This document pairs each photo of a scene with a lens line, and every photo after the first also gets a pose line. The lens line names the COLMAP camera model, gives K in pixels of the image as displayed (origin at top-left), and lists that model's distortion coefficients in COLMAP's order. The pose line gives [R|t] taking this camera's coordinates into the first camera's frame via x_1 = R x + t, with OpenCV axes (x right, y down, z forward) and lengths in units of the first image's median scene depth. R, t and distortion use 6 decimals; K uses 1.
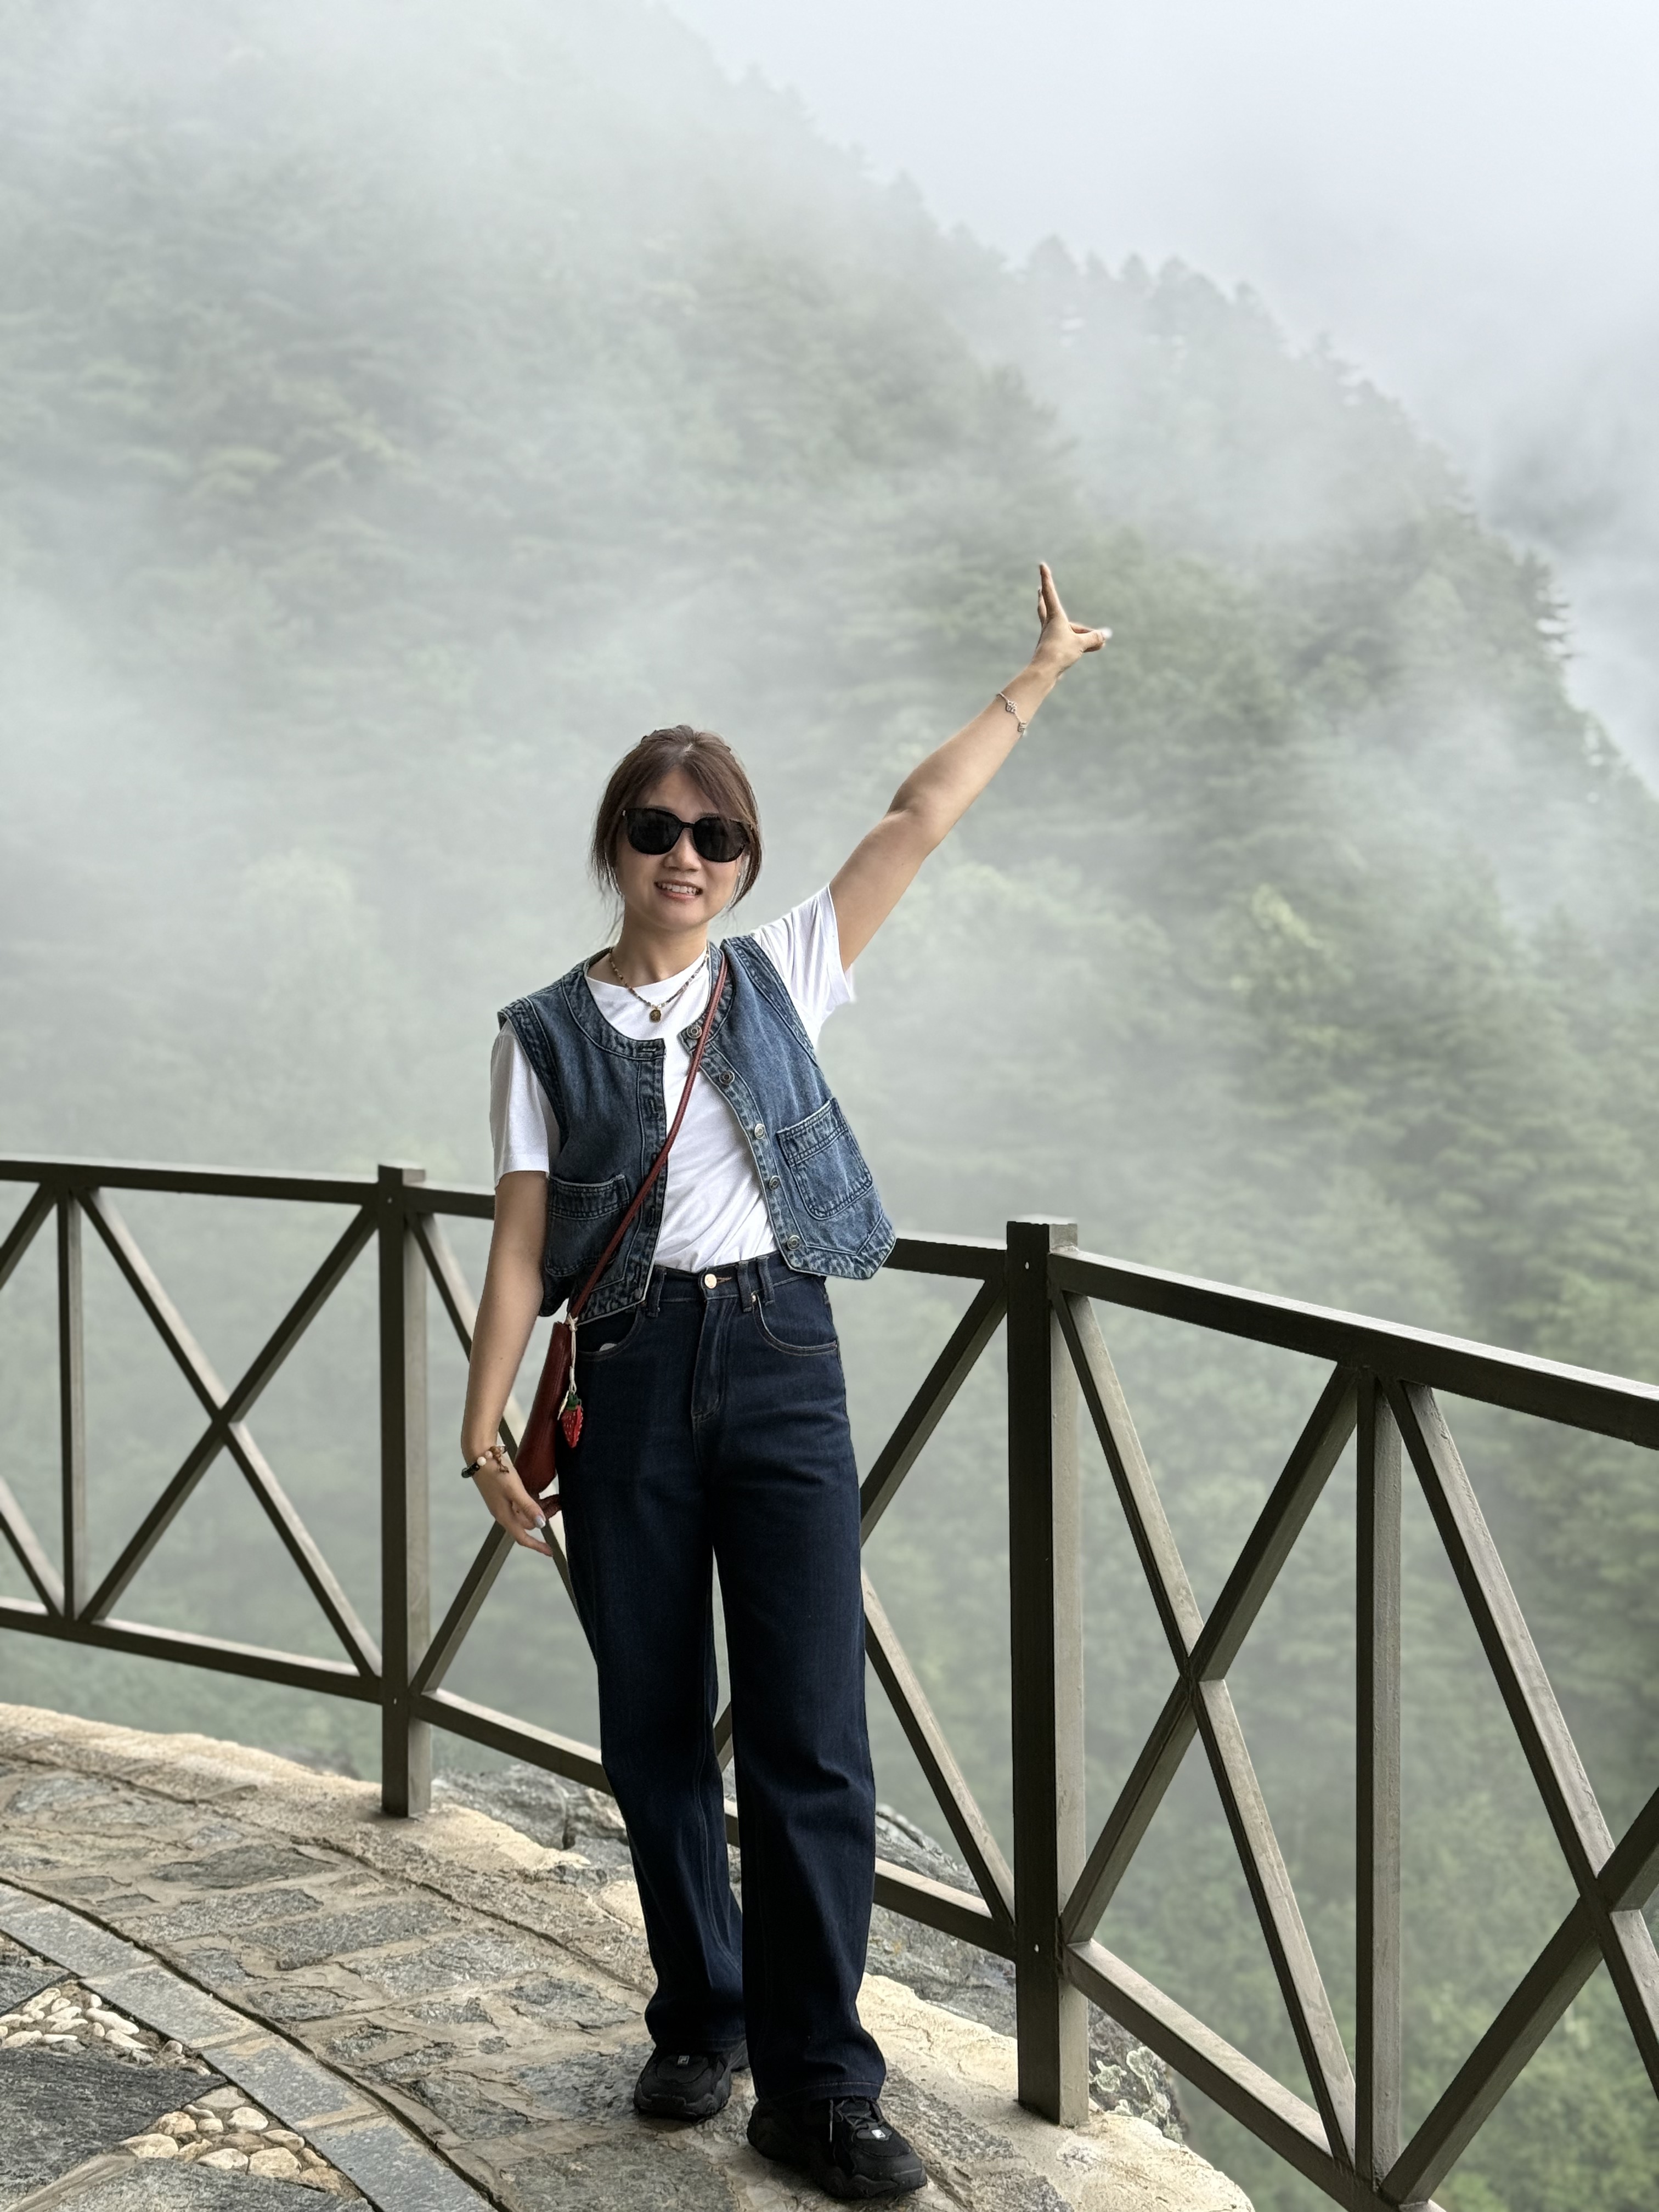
lens RADIAL K [[3092.2, 0, 821.4], [0, 3092.2, 1113.1], [0, 0, 1]] dist [0.211894, -0.455249]
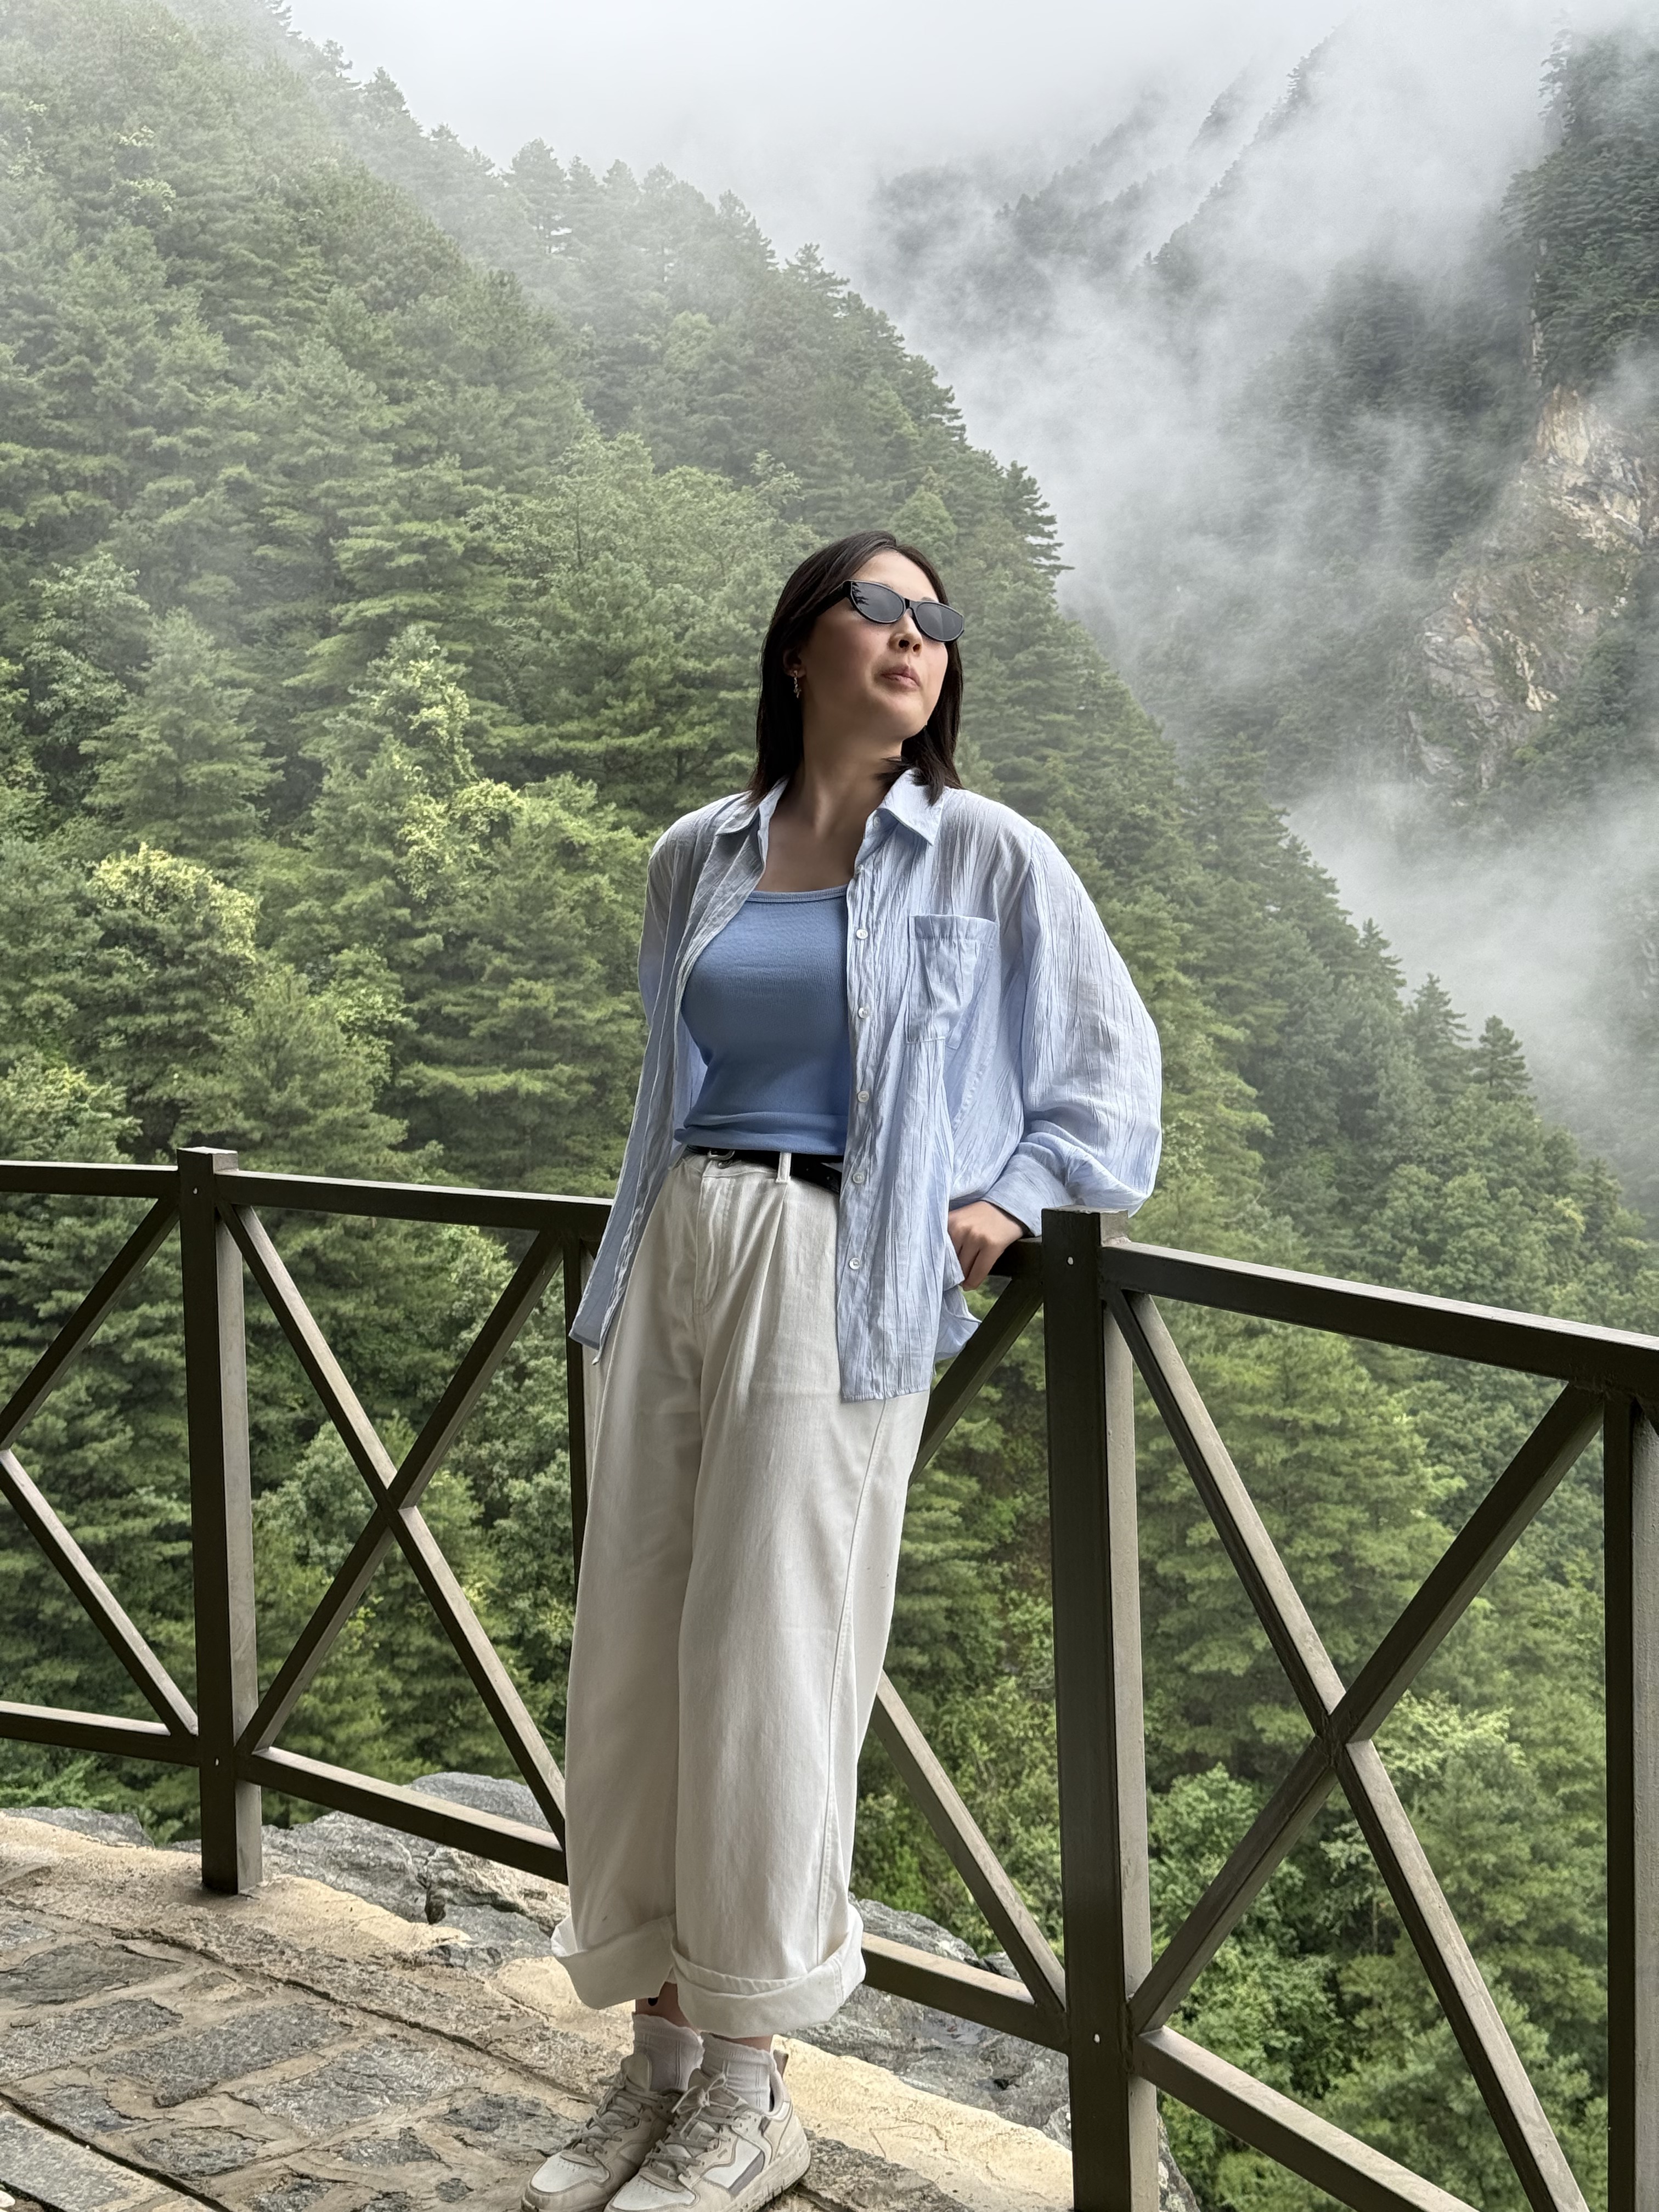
lens RADIAL K [[3089.8, 0, 810.2], [0, 3089.8, 1084.2], [0, 0, 1]] dist [0.220439, -0.517991]
pose [[0.987776, -0.030478, 0.152870, -0.107857], [0.027701, 0.999411, 0.020261, -0.015866], [-0.153397, -0.015779, 0.988039, 0.117254]]
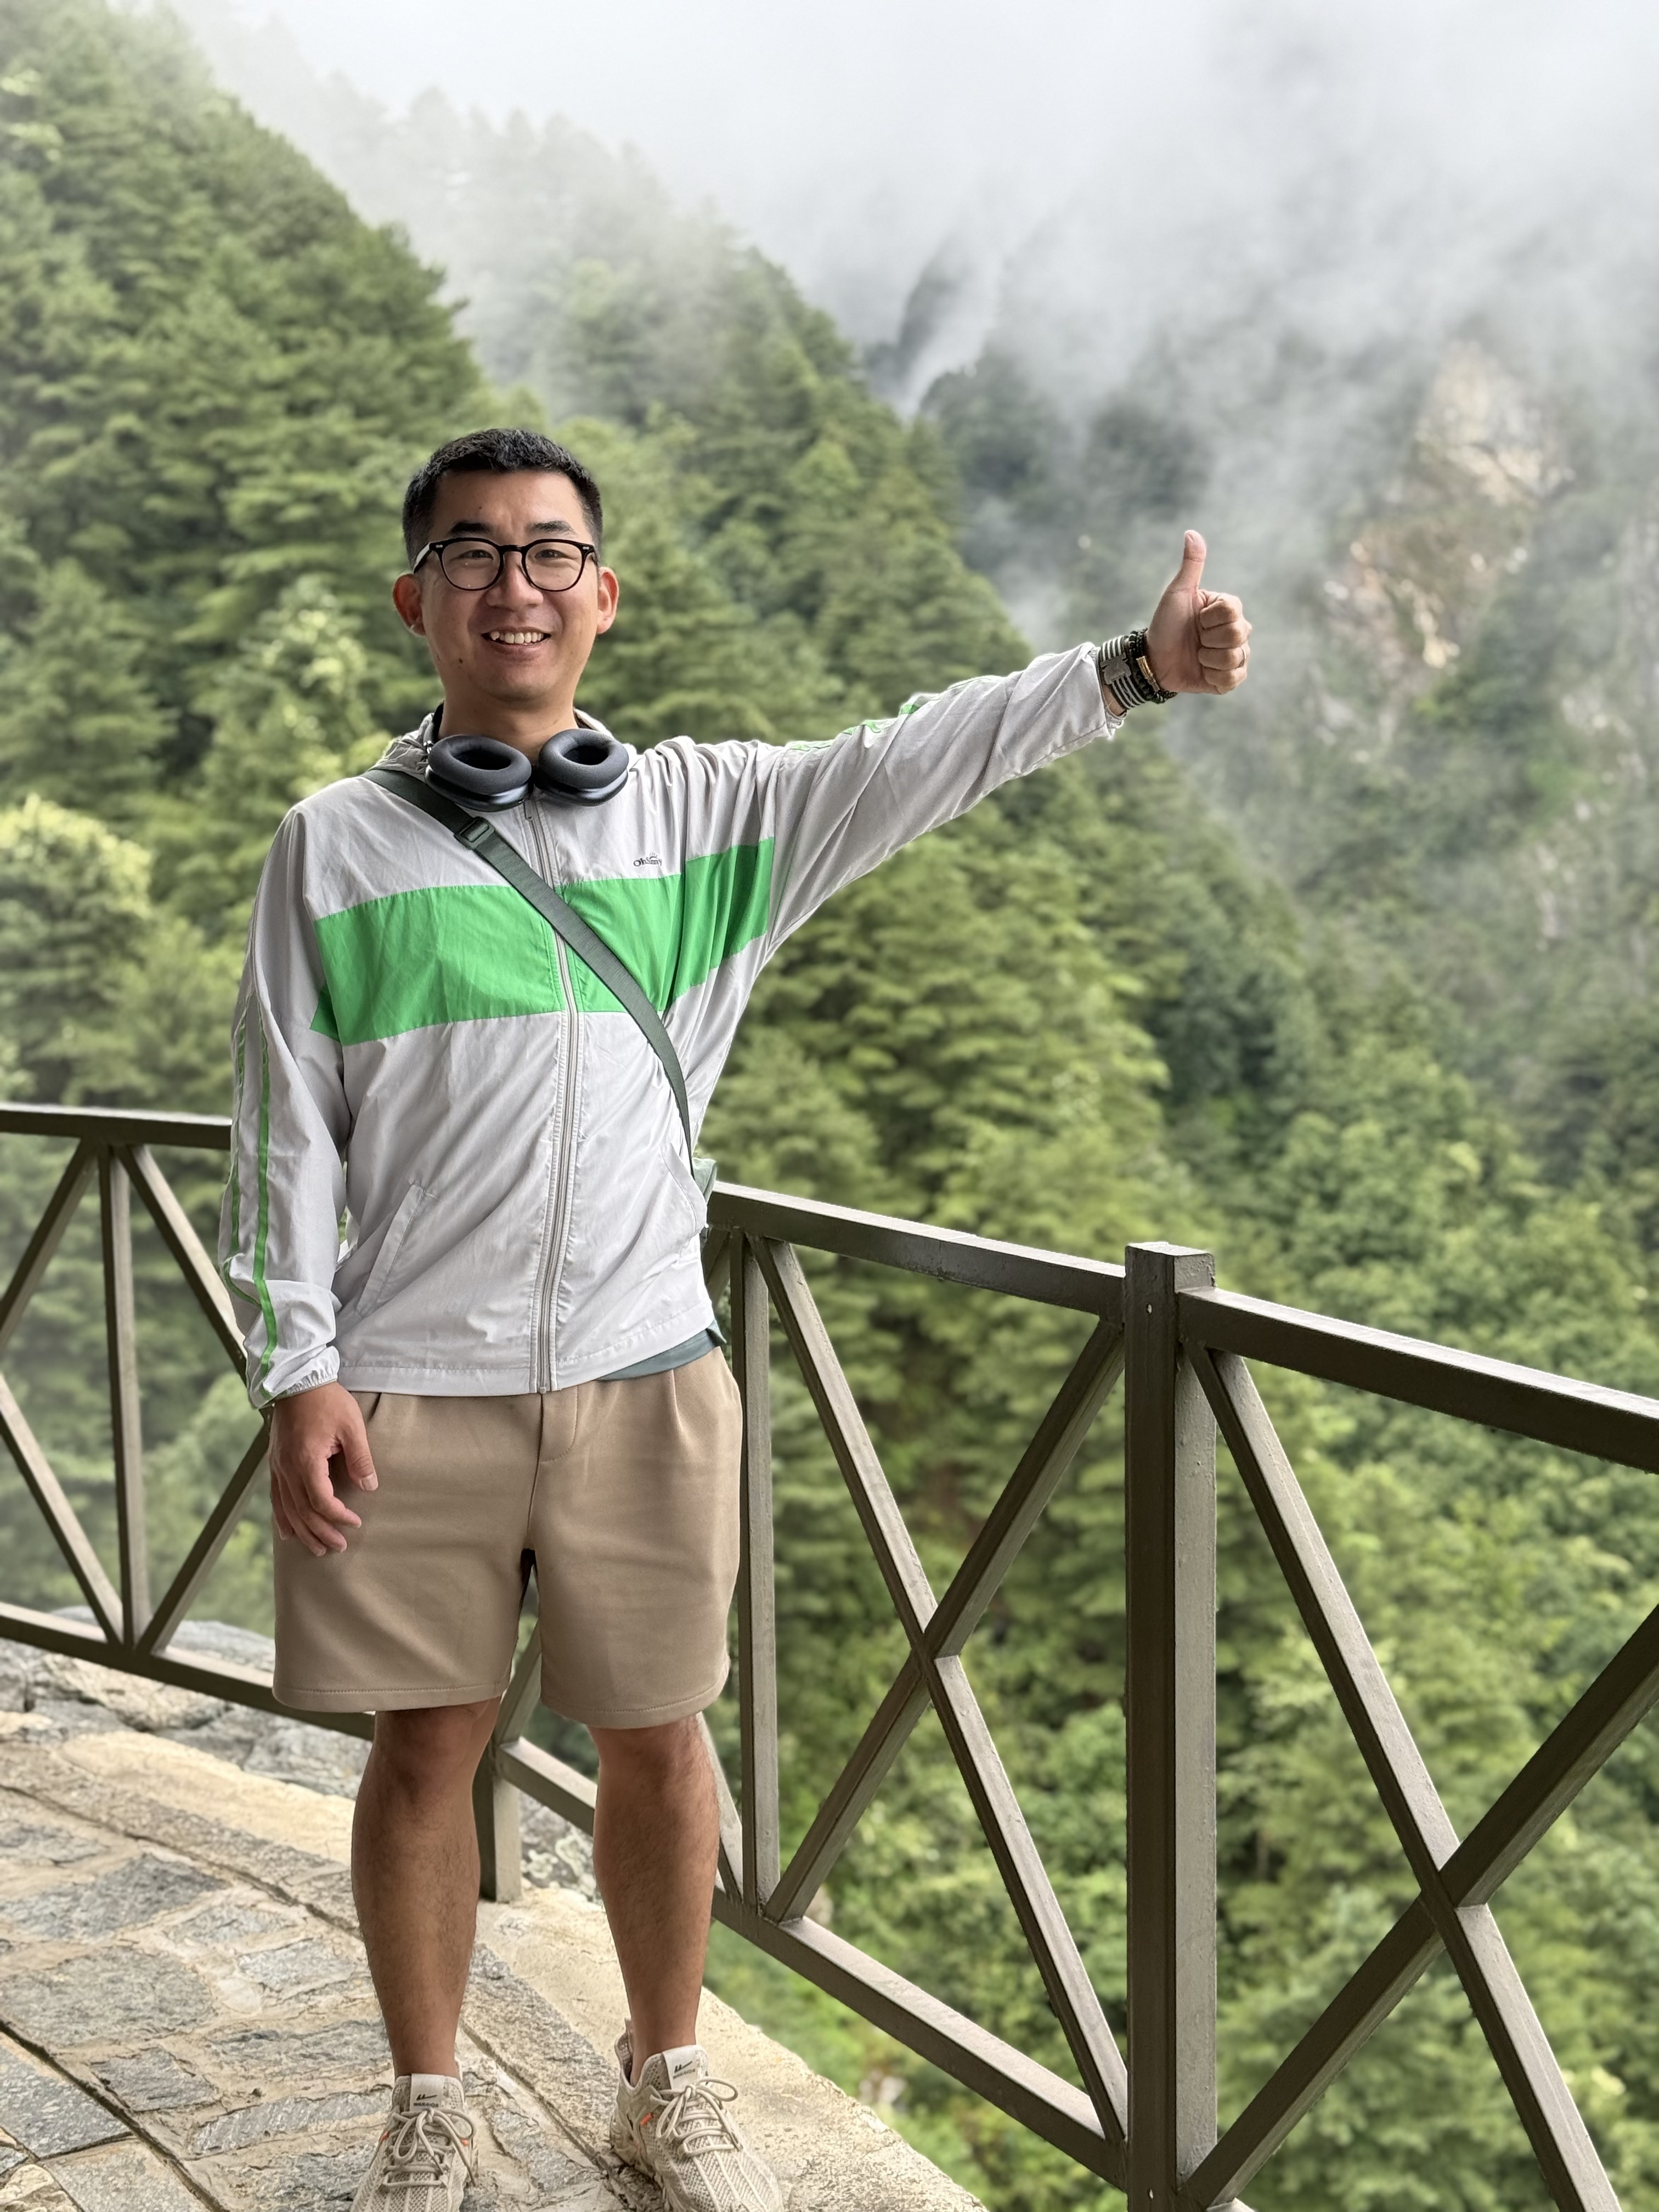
lens RADIAL K [[3088.7, 0, 842.8], [0, 3088.7, 1101.5], [0, 0, 1]] dist [0.200836, -0.412499]
pose [[0.980991, -0.039471, 0.189998, -0.004107], [0.032076, 0.998609, 0.041842, -0.009117], [-0.191385, -0.034952, 0.980893, -0.099299]]
